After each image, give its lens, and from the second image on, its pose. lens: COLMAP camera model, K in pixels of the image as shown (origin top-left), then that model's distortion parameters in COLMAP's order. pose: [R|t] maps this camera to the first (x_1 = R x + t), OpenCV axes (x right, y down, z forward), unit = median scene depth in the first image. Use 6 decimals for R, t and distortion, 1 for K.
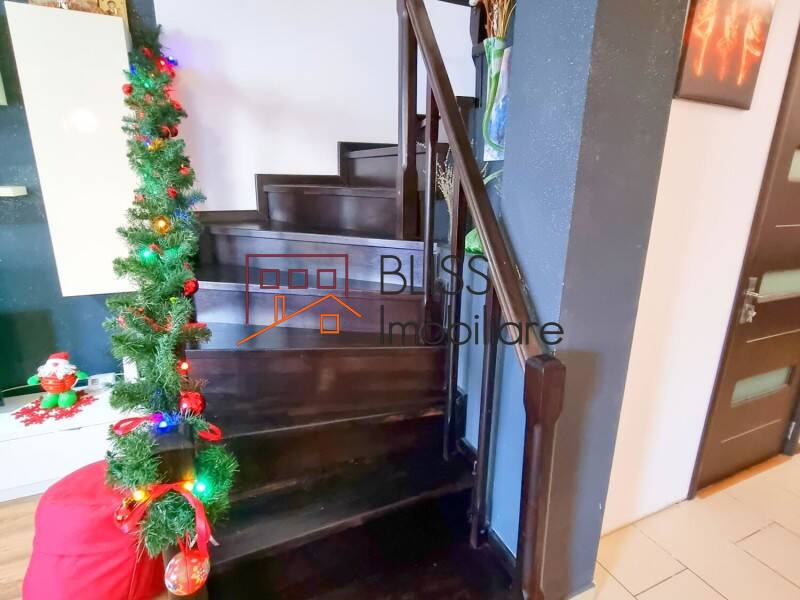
lens RADIAL K [[434.5, 0, 399.8], [0, 434.5, 306.0], [0, 0, 1]] dist [0.000873, -0.000489]
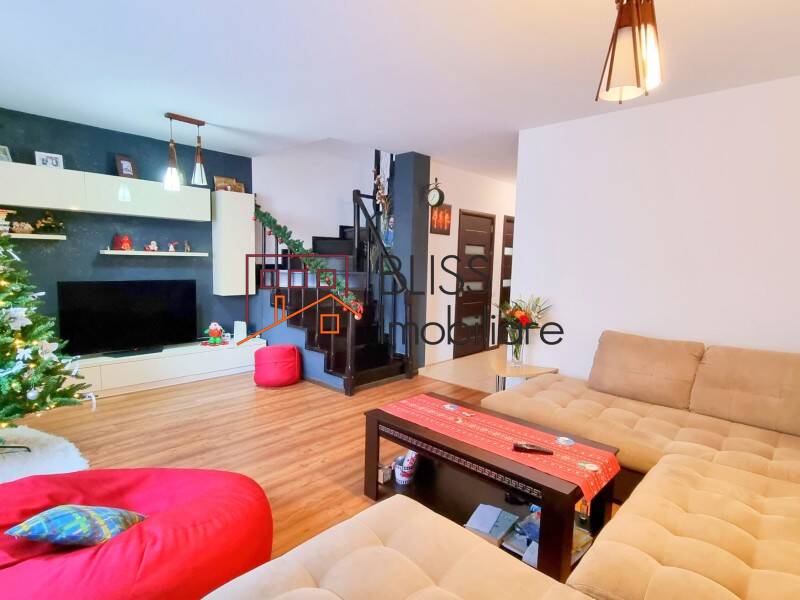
lens RADIAL K [[434.5, 0, 400.5], [0, 434.5, 299.1], [0, 0, 1]] dist [0.000873, -0.000489]
pose [[0.920507, -0.029106, 0.389641, -0.827233], [0.096533, 0.983249, -0.154606, 0.489161], [-0.378614, 0.179929, 0.907897, -1.676257]]
